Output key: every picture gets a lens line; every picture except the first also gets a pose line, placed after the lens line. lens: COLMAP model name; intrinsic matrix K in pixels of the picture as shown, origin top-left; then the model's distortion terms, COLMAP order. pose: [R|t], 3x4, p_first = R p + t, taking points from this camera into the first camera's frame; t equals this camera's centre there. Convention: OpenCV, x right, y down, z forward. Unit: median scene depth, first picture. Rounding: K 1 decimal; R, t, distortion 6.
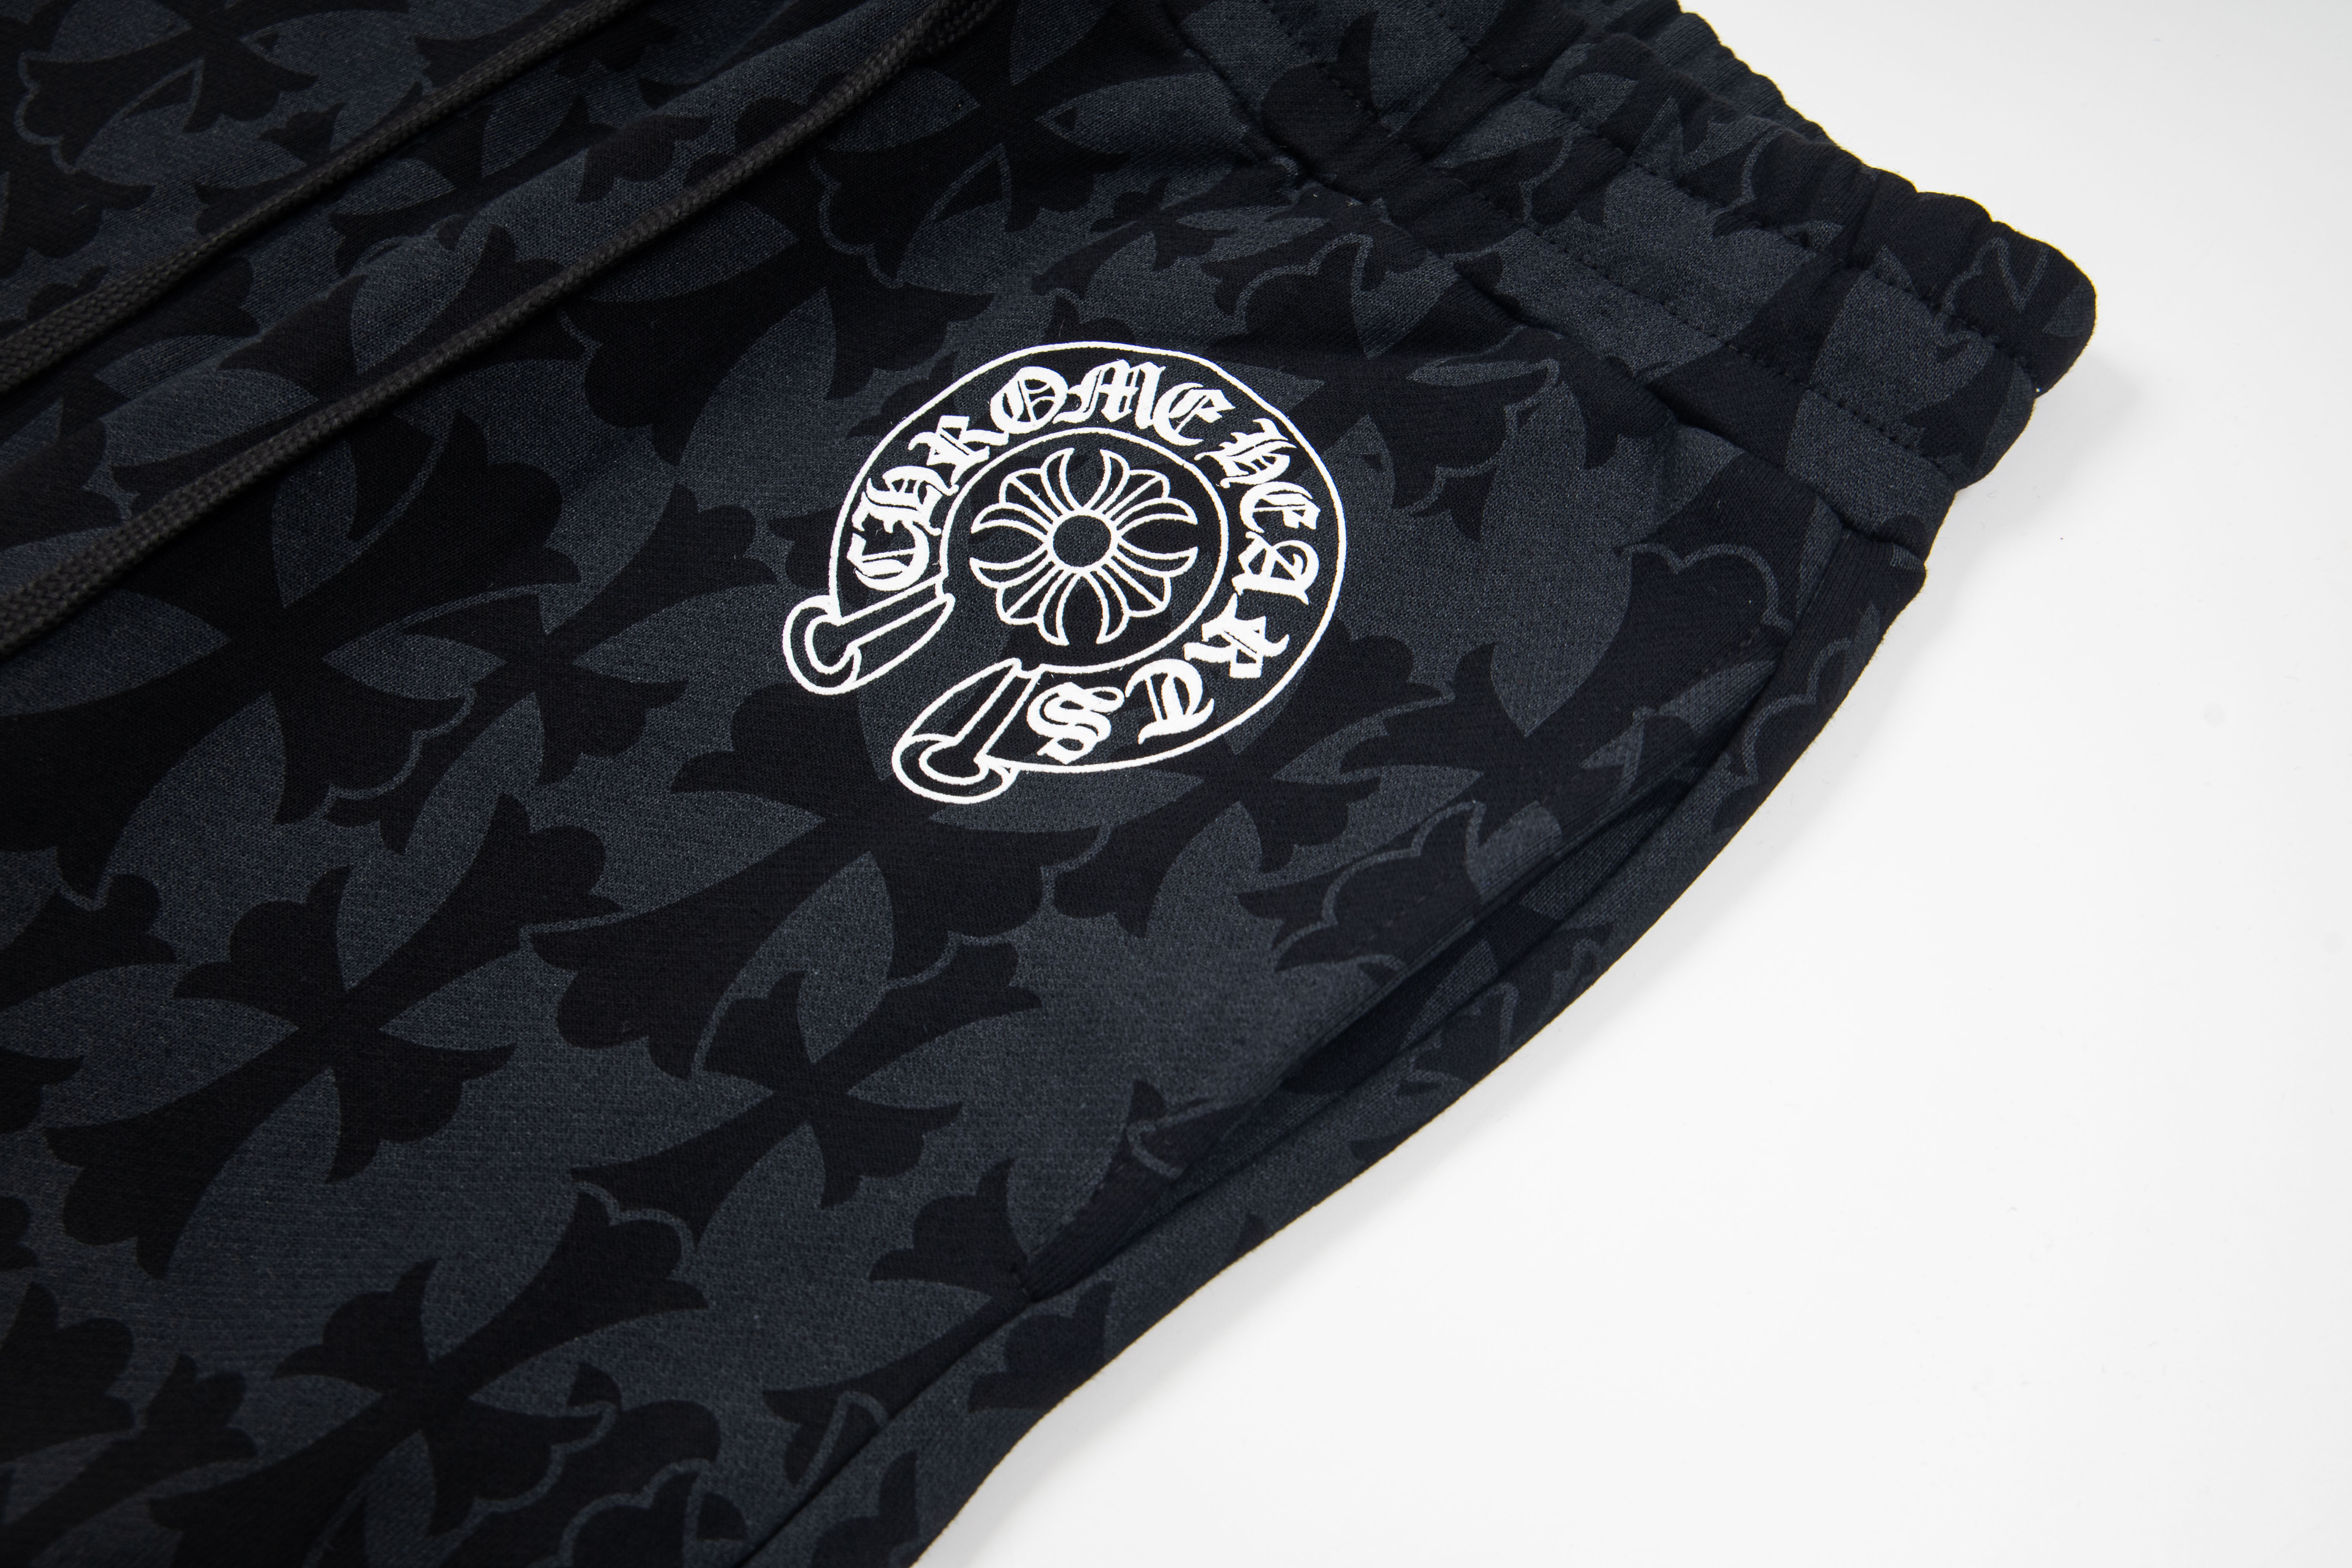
lens RADIAL K [[2700.4, 0, 1176.0], [0, 2700.4, 784.0], [0, 0, 1]] dist [0.015708, 0.025954]
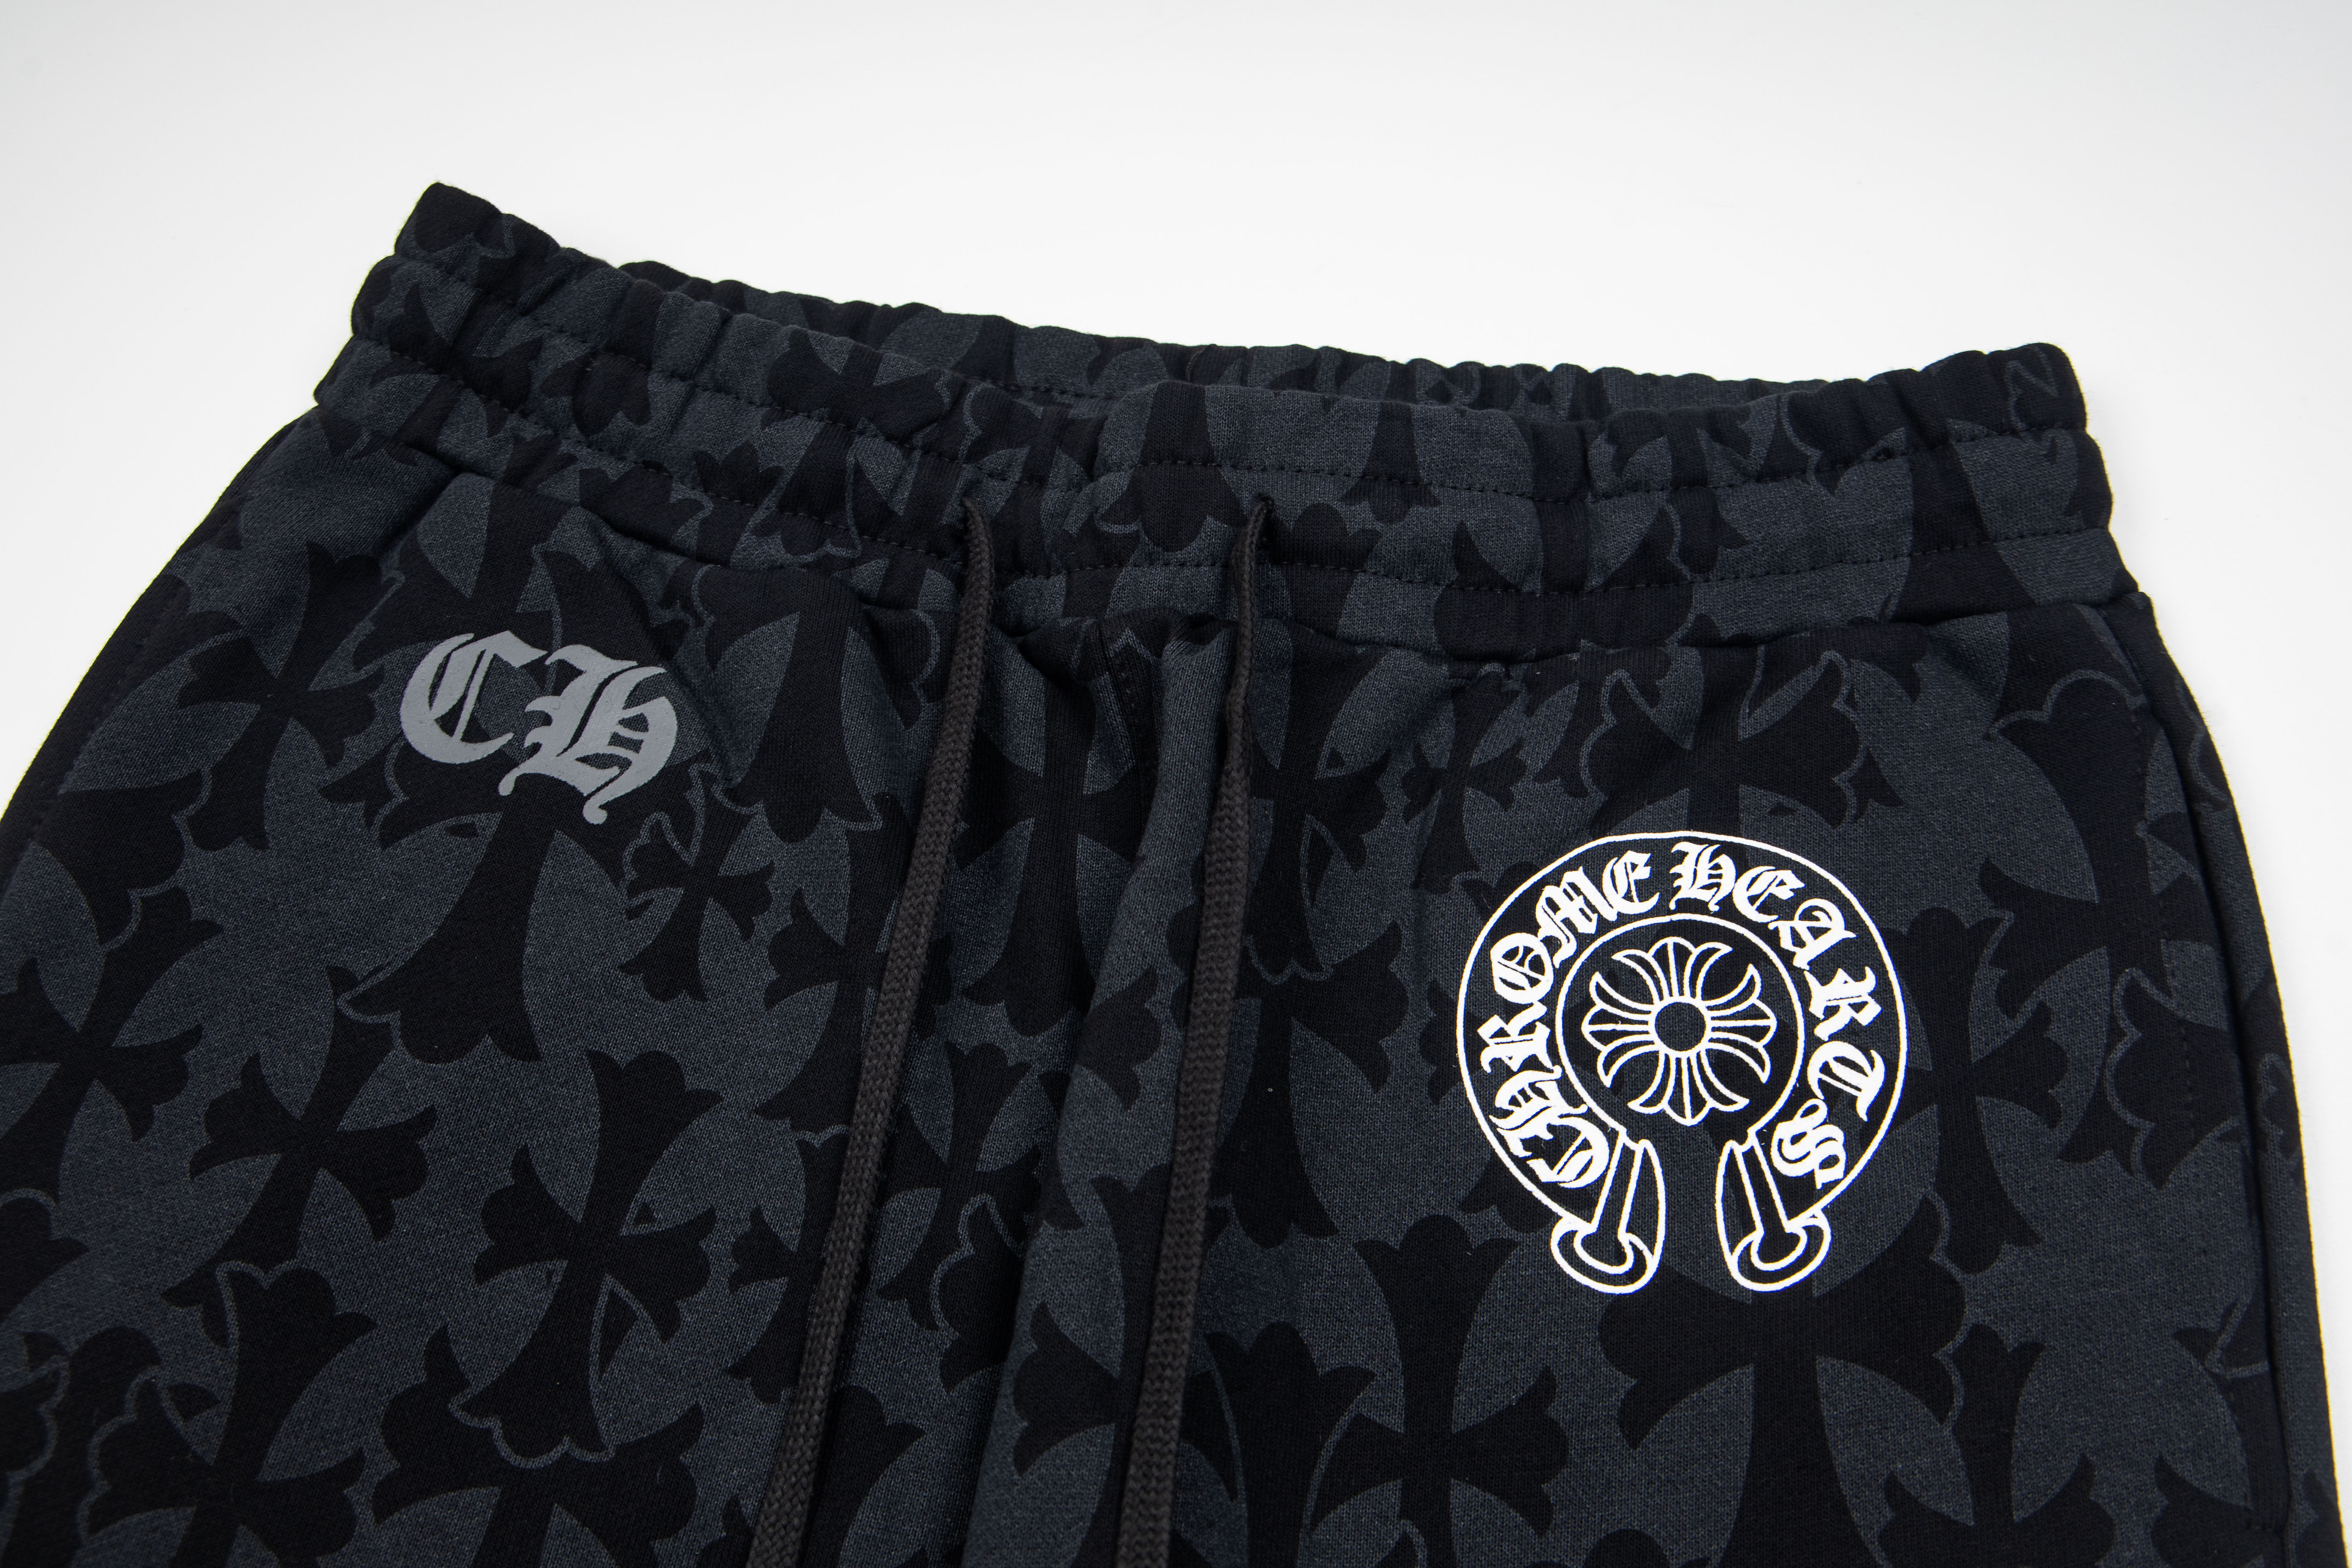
lens RADIAL K [[2430.5, 0, 1176.0], [0, 2430.5, 784.0], [0, 0, 1]] dist [-0.016334, 0.170480]
pose [[0.687394, -0.630574, 0.360369, -0.484128], [0.652808, 0.753903, 0.073968, -0.380579], [-0.318325, 0.184407, 0.929873, 0.100720]]
